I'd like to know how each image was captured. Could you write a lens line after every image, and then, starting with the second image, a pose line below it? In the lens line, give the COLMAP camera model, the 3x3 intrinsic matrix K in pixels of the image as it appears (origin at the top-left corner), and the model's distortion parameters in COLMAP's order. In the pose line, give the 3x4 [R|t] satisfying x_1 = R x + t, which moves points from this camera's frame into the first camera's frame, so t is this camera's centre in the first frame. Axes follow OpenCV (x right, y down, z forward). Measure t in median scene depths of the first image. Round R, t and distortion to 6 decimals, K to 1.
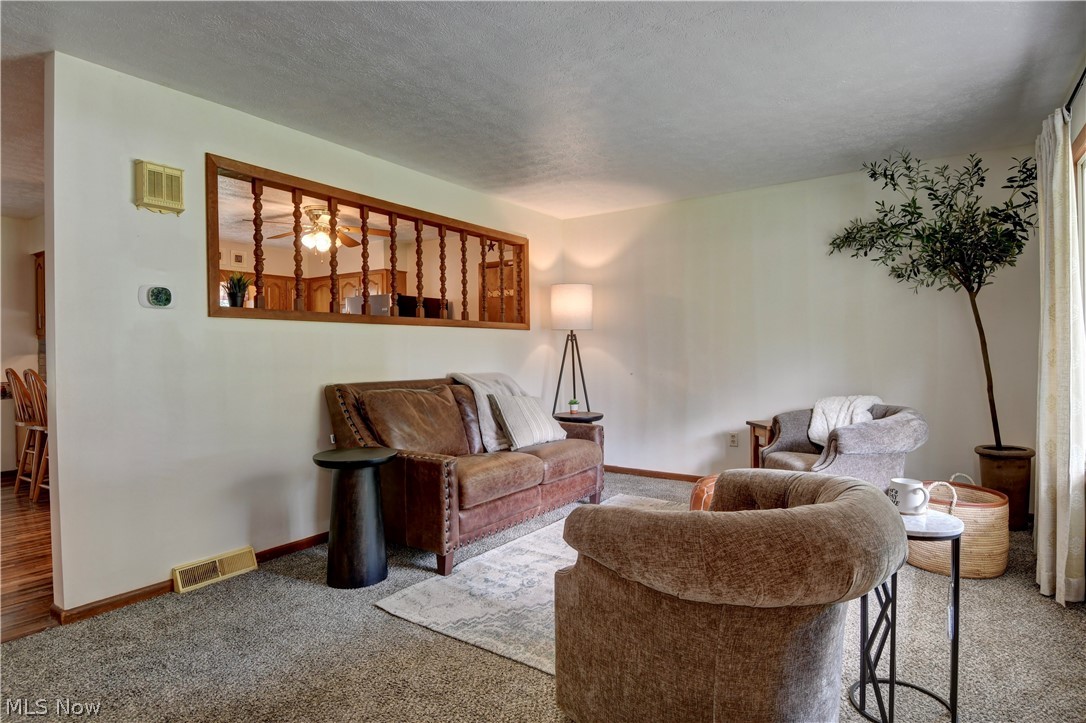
lens RADIAL K [[575.1, 0, 543.0], [0, 575.1, 361.5], [0, 0, 1]] dist [-0.000671, -0.000194]
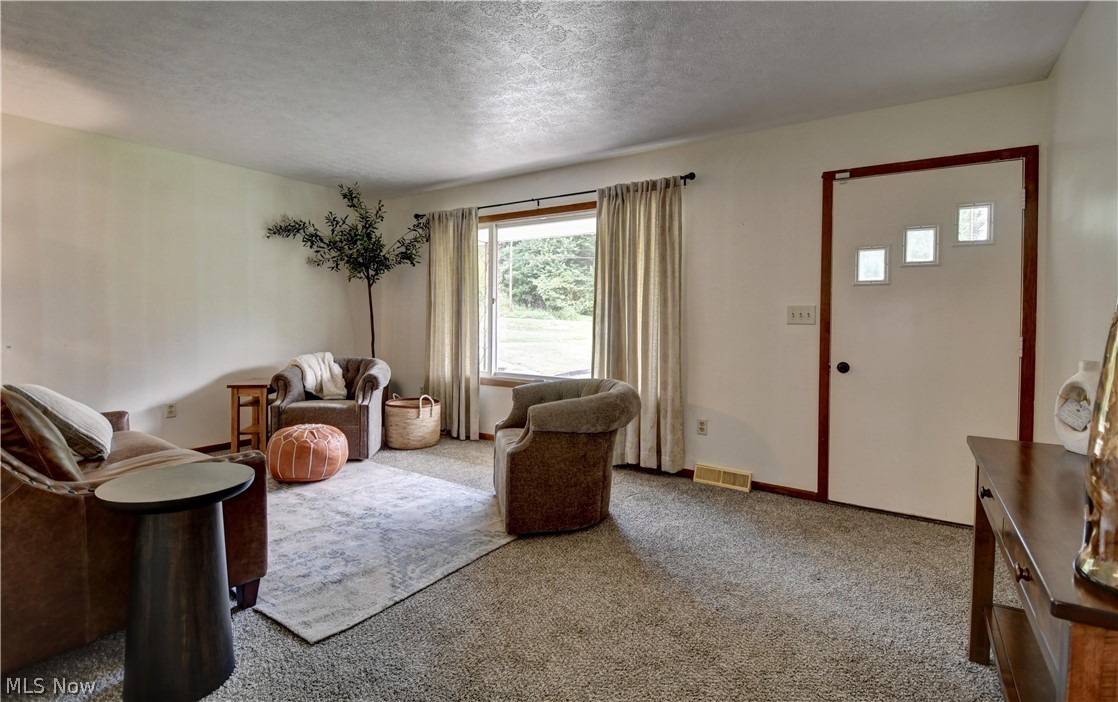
lens RADIAL K [[527.1, 0, 560.2], [0, 527.1, 330.0], [0, 0, 1]] dist [0.000012, 0.000018]
pose [[-0.018220, -0.011445, 0.999768, -0.717969], [0.004105, 0.999925, 0.011521, -0.005918], [-0.999826, 0.004314, -0.018172, 0.482566]]
